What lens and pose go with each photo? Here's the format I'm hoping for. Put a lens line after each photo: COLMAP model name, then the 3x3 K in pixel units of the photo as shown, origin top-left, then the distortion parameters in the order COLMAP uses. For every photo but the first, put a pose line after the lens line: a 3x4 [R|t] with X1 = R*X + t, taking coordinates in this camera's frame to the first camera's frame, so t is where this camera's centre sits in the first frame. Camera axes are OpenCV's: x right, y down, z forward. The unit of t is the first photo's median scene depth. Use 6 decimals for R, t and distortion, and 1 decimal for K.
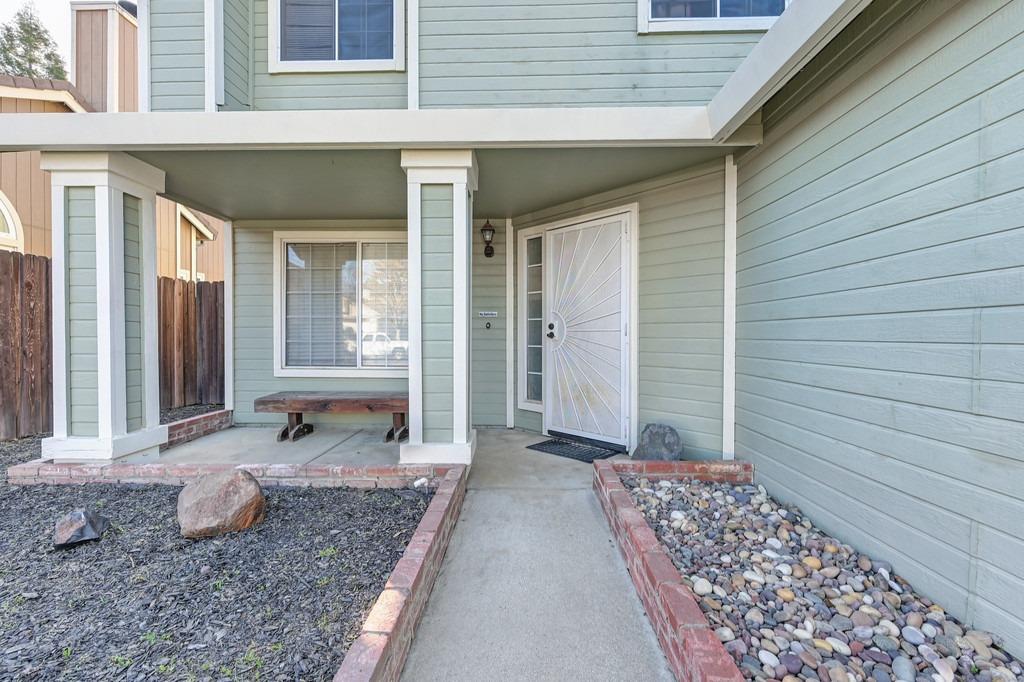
lens RADIAL K [[435.2, 0, 513.8], [0, 435.2, 342.7], [0, 0, 1]] dist [0.003301, -0.000754]
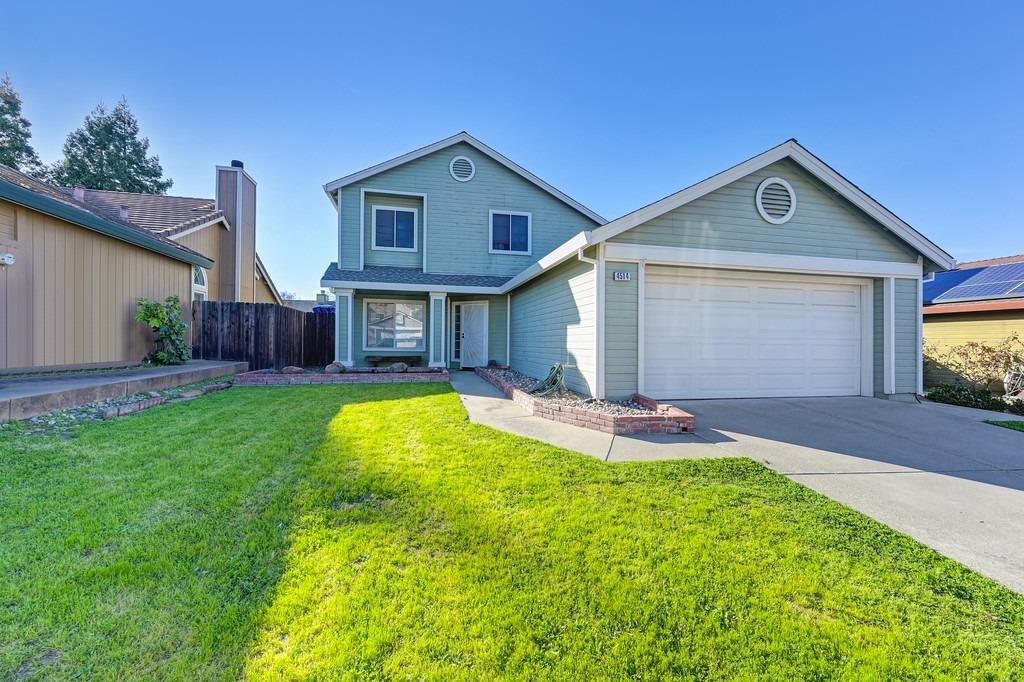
lens RADIAL K [[435.2, 0, 514.7], [0, 435.2, 343.0], [0, 0, 1]] dist [0.003301, -0.000754]
pose [[0.970266, 0.010306, 0.241821, -0.306871], [-0.007355, 0.999887, -0.013103, 0.063508], [-0.241929, 0.010935, 0.970232, -2.105470]]
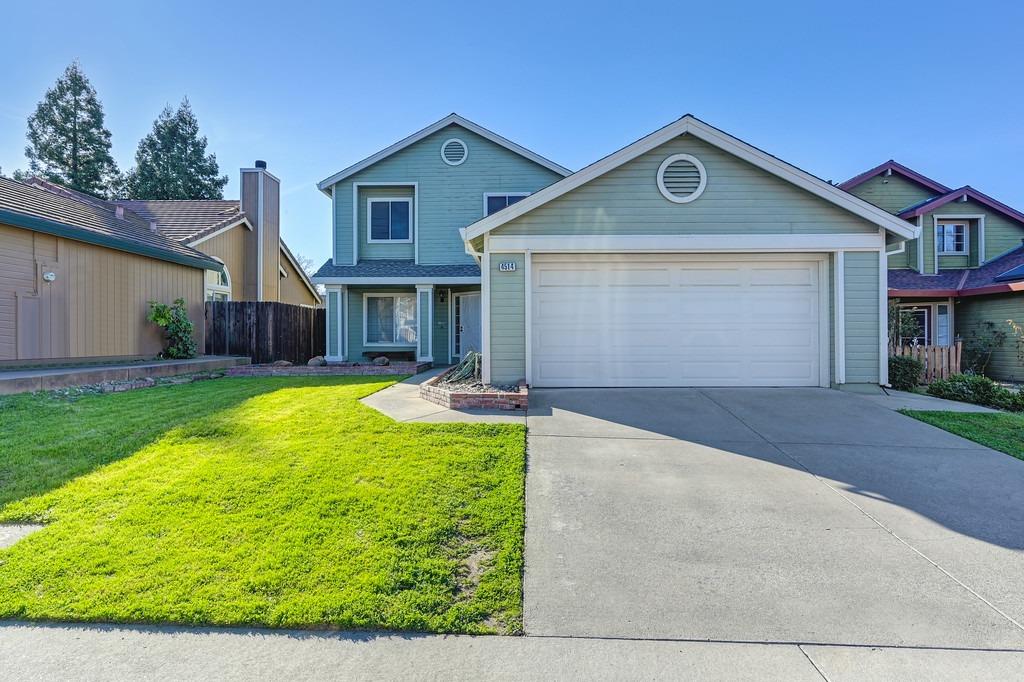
lens RADIAL K [[565.9, 0, 510.0], [0, 565.9, 340.1], [0, 0, 1]] dist [0.002097, 0.000478]
pose [[0.999987, -0.003861, -0.003434, 0.413308], [0.003806, 0.999866, -0.015945, 0.107233], [0.003495, 0.015932, 0.999867, -2.765391]]
